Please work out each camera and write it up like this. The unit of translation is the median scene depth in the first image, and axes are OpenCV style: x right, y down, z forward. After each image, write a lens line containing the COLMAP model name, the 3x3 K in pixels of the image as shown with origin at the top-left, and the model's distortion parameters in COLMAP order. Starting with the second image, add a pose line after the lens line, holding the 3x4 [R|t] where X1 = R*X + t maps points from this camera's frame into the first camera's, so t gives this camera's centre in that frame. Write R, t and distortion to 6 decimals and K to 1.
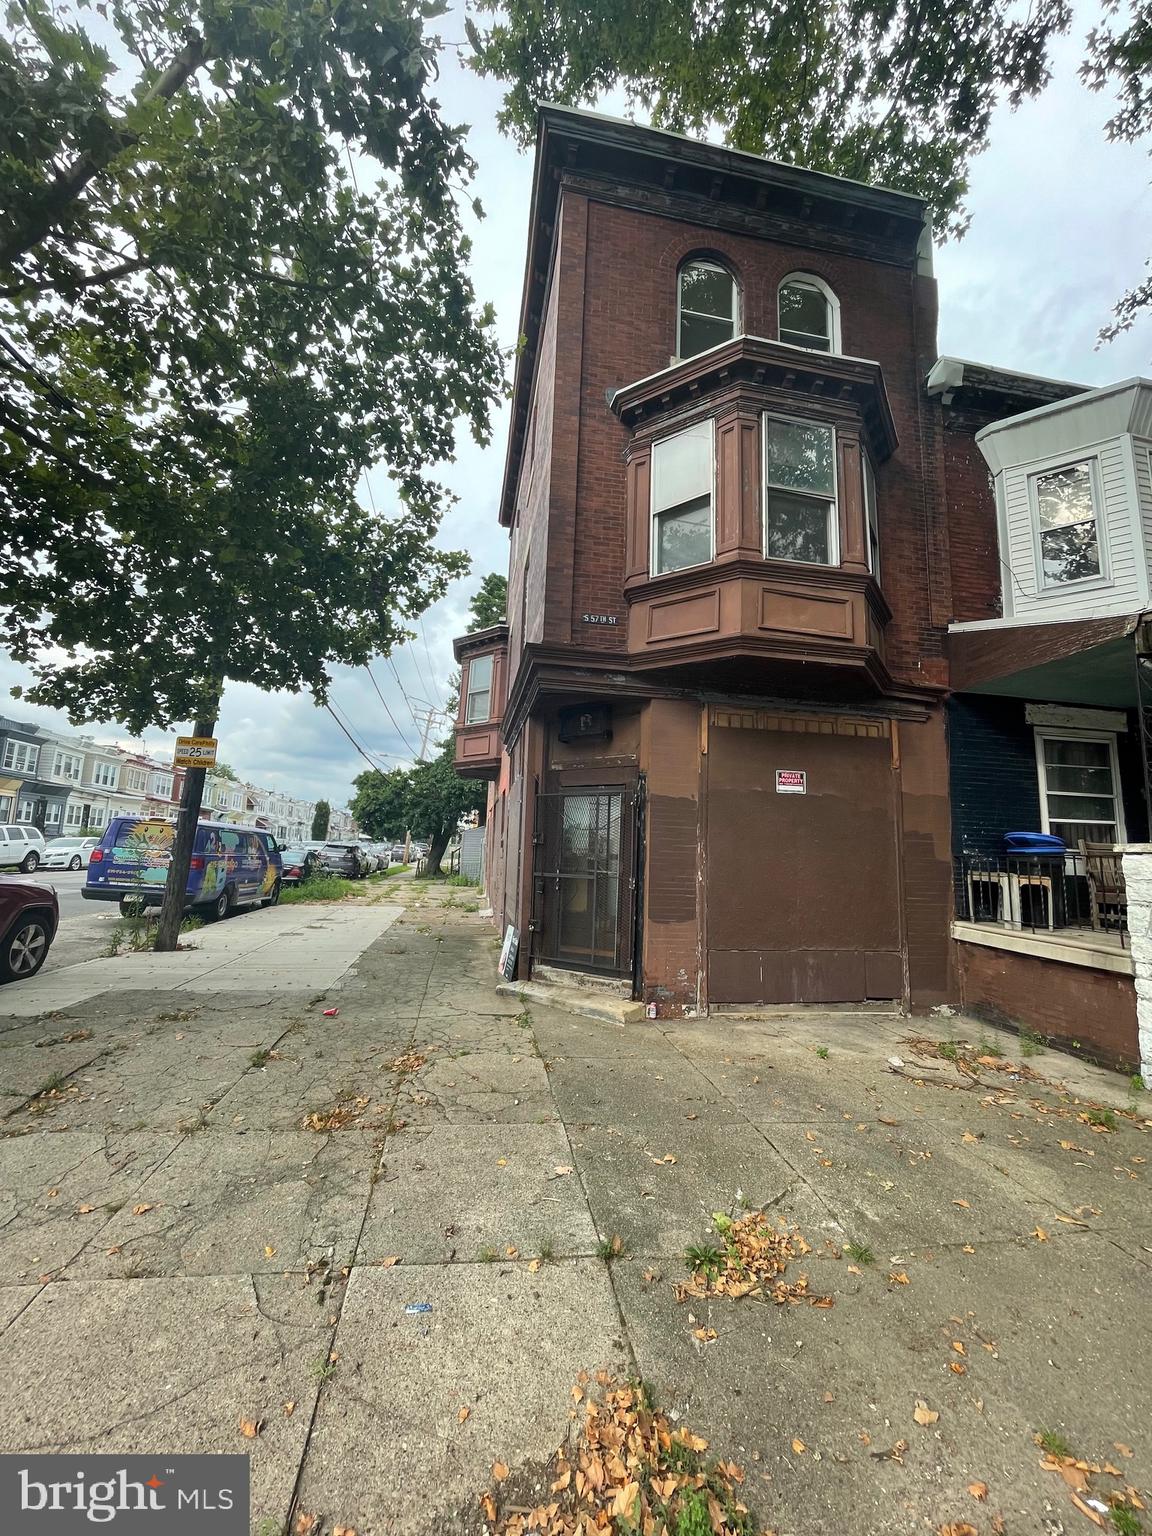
lens RADIAL K [[622.5, 0, 576.6], [0, 622.5, 764.8], [0, 0, 1]] dist [-0.002537, 0.000095]
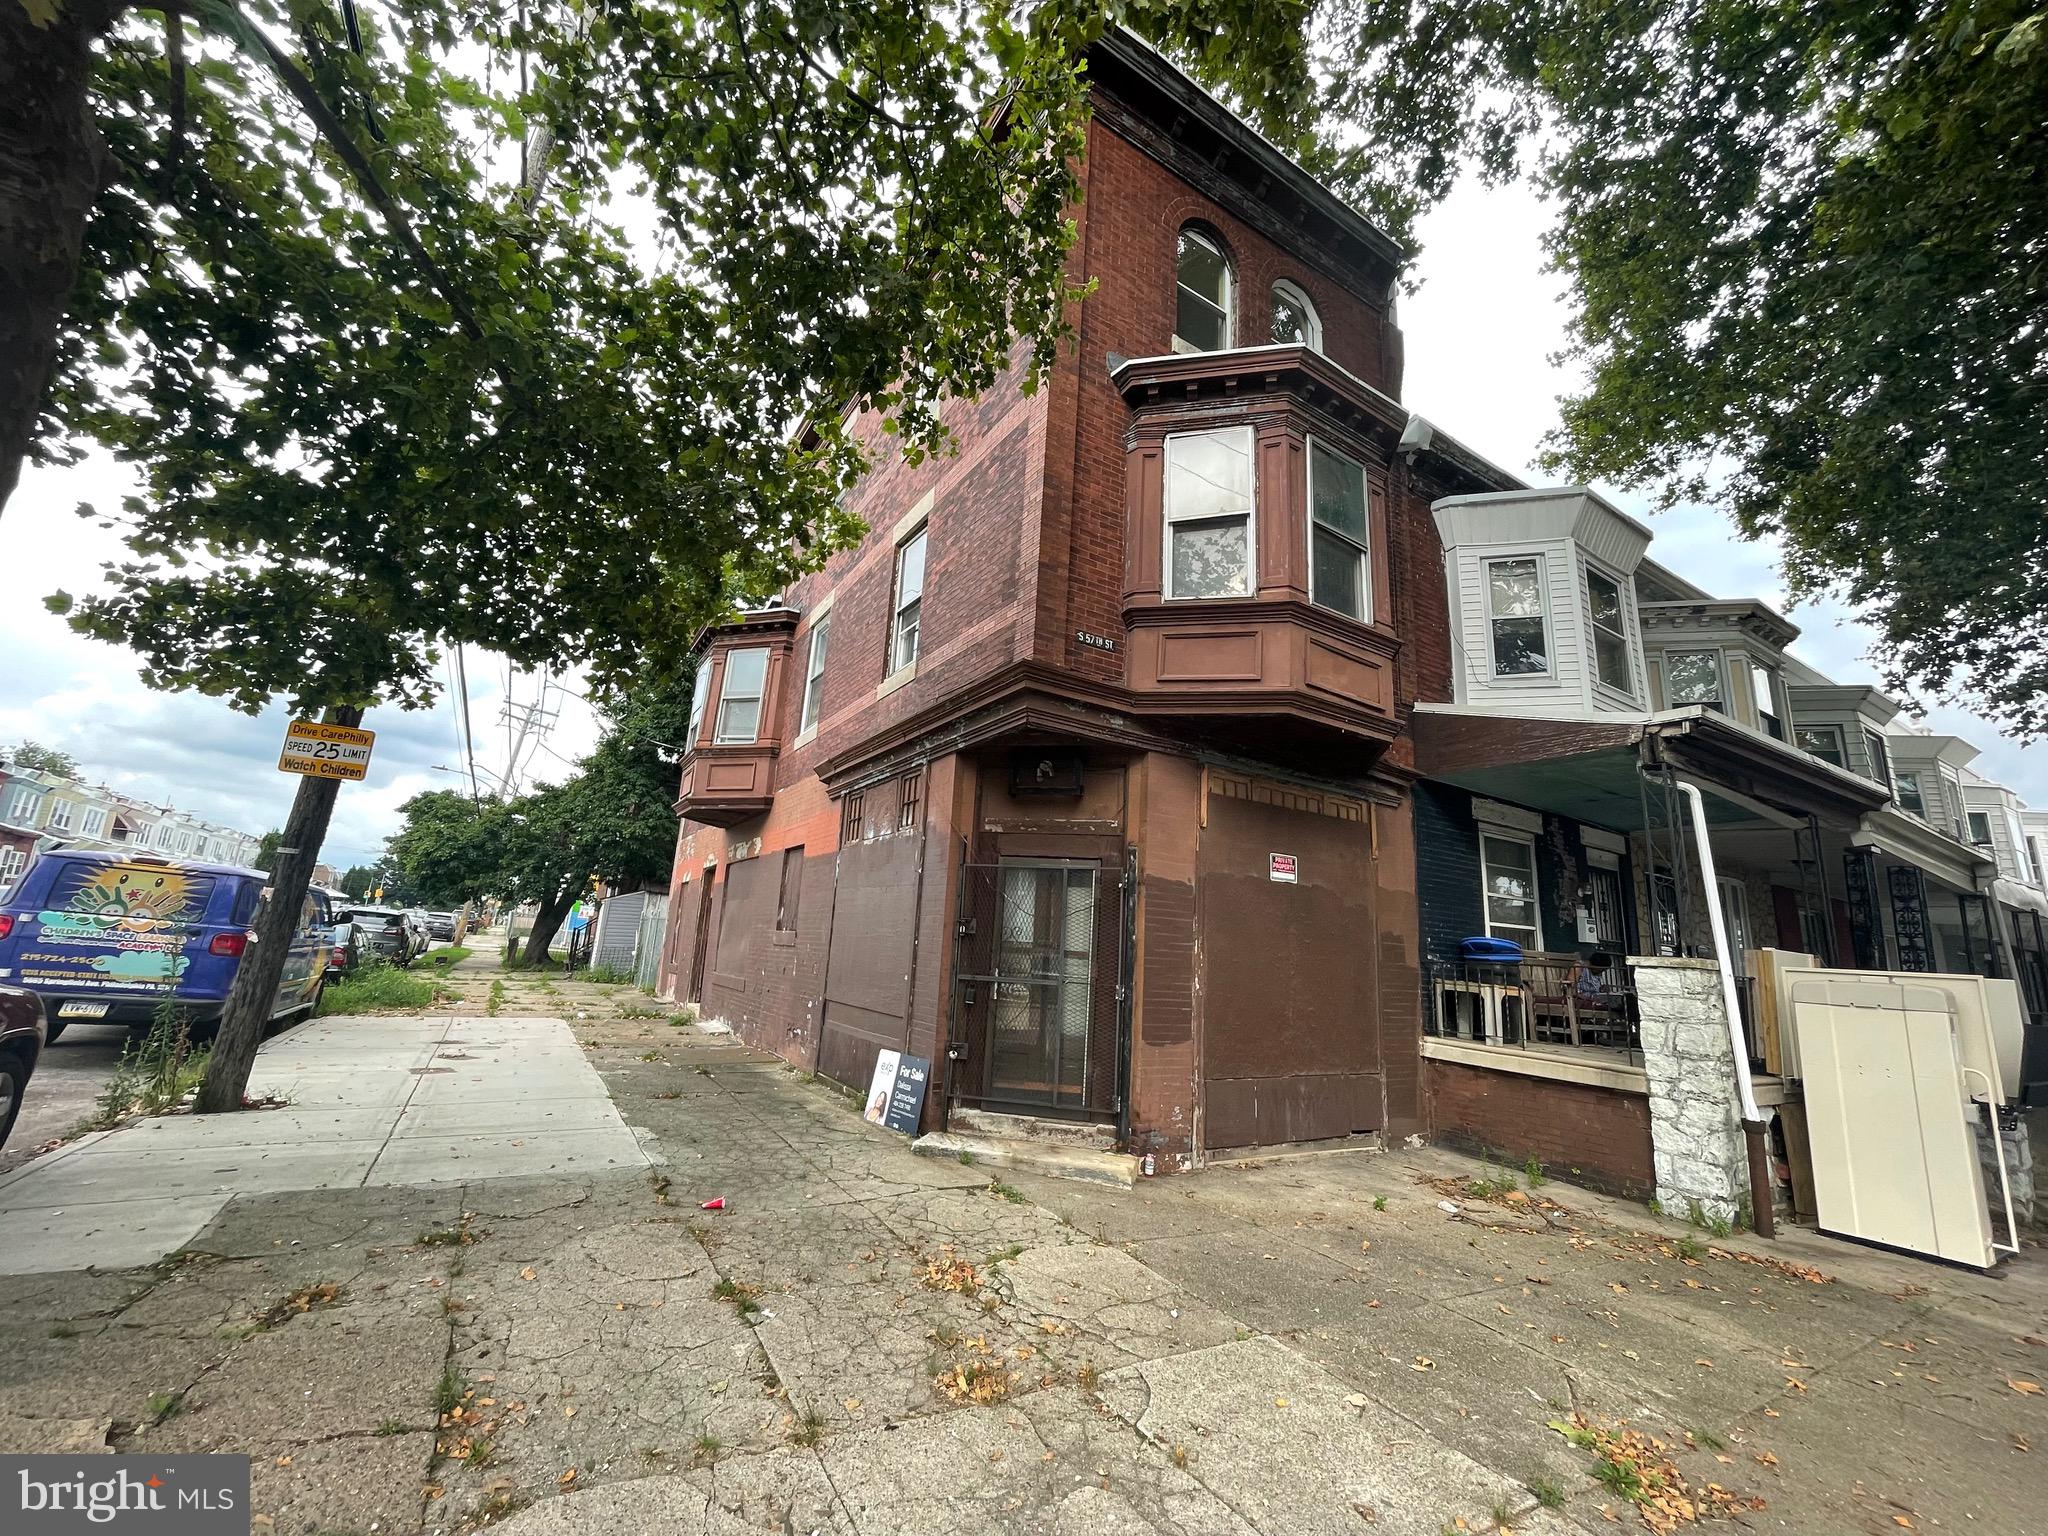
lens RADIAL K [[829.9, 0, 1024.1], [0, 829.9, 767.3], [0, 0, 1]] dist [-0.002537, 0.000095]
pose [[0.930847, 0.098640, 0.351843, -0.391432], [-0.077487, 0.994262, -0.073742, 0.001621], [-0.357098, 0.041379, 0.933150, 0.089325]]
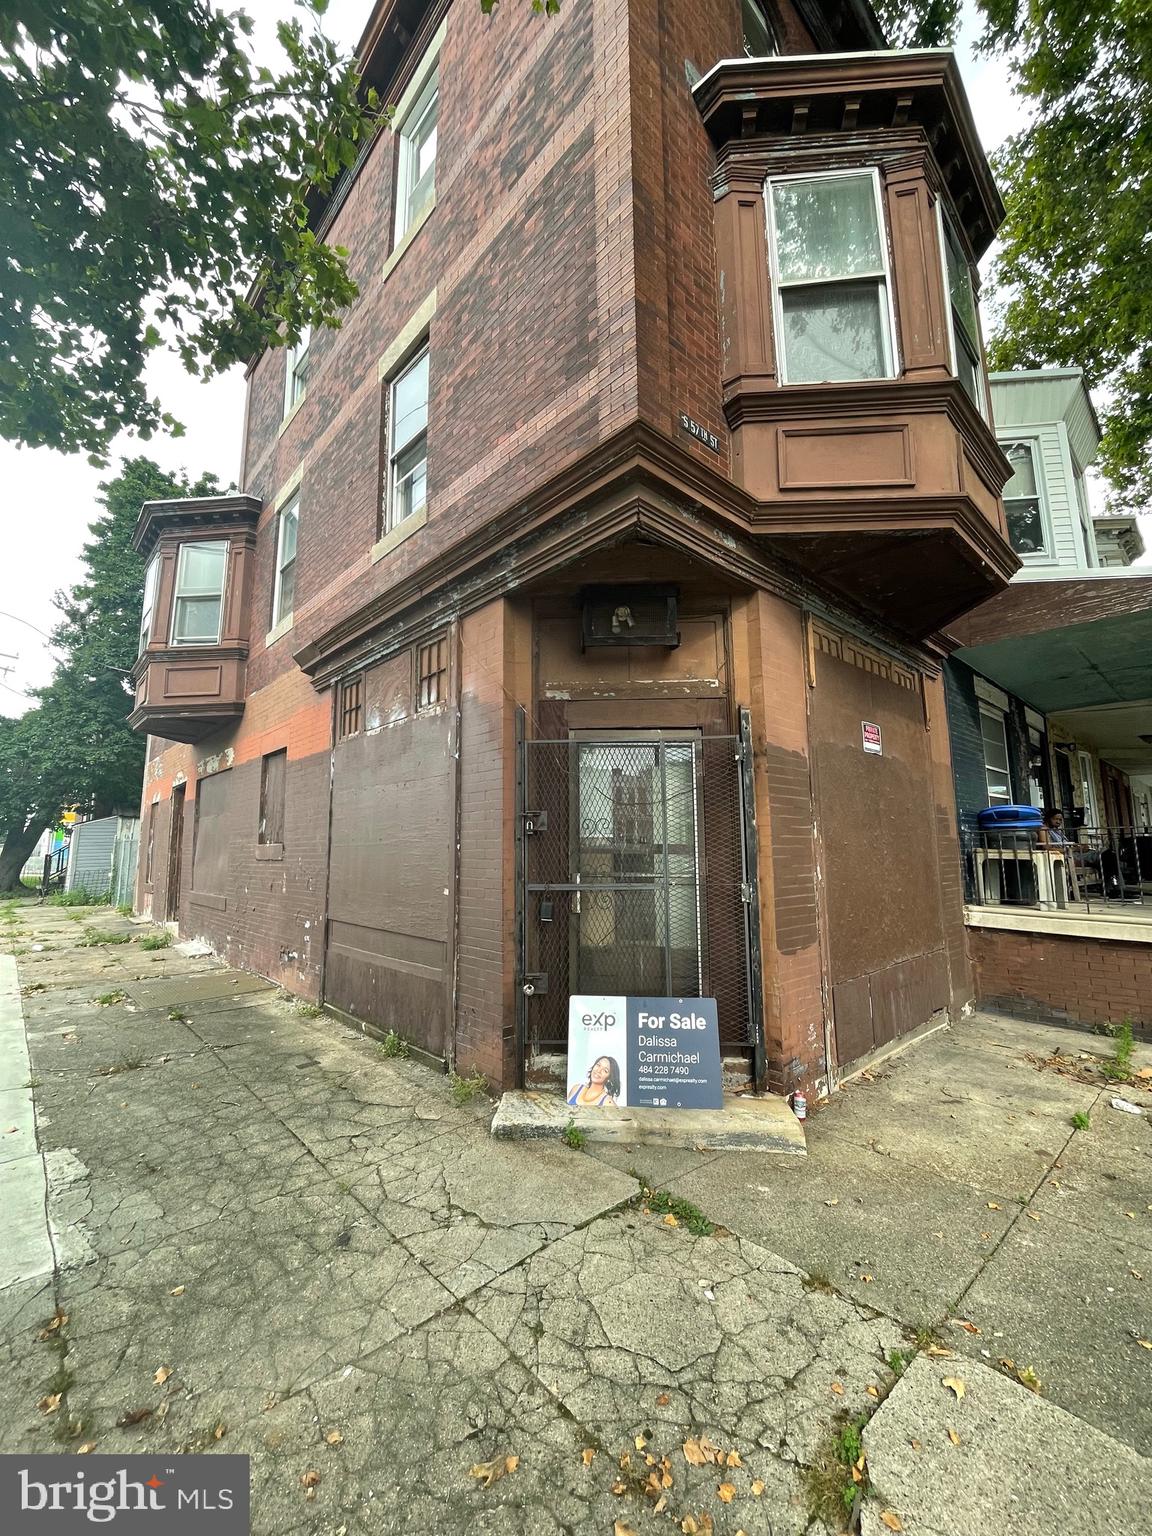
lens RADIAL K [[622.5, 0, 578.5], [0, 622.5, 764.7], [0, 0, 1]] dist [-0.002537, 0.000095]
pose [[0.843895, 0.031204, 0.535600, -0.355580], [-0.039943, 0.999191, 0.004722, 0.071399], [-0.535019, -0.025379, 0.844459, 0.578344]]
